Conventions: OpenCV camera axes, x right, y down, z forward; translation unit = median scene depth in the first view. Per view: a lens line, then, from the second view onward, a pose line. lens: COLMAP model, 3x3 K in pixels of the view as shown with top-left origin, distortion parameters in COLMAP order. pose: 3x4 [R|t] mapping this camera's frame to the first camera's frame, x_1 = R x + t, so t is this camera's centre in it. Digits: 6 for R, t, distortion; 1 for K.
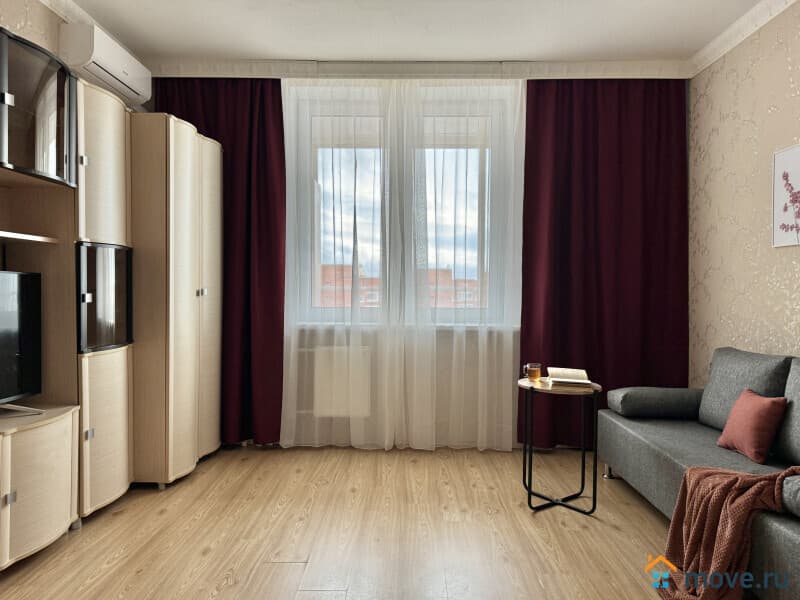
lens RADIAL K [[573.3, 0, 400.6], [0, 573.3, 294.5], [0, 0, 1]] dist [0.000775, -0.010698]
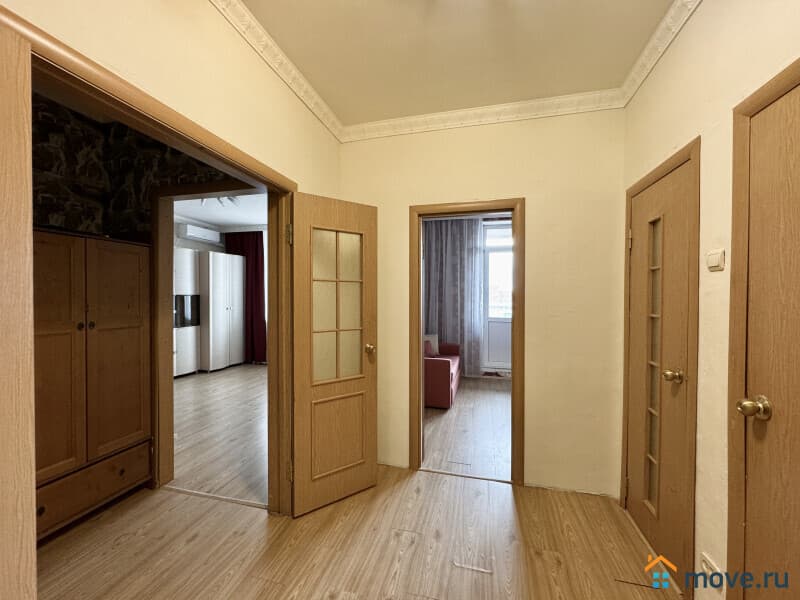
lens RADIAL K [[321.9, 0, 400.5], [0, 321.9, 300.0], [0, 0, 1]] dist [0.000142, 0.000007]
pose [[0.969846, -0.005323, -0.243659, 1.112966], [0.004222, 0.999978, -0.005041, -0.042450], [0.243681, 0.003860, 0.969848, -0.475795]]
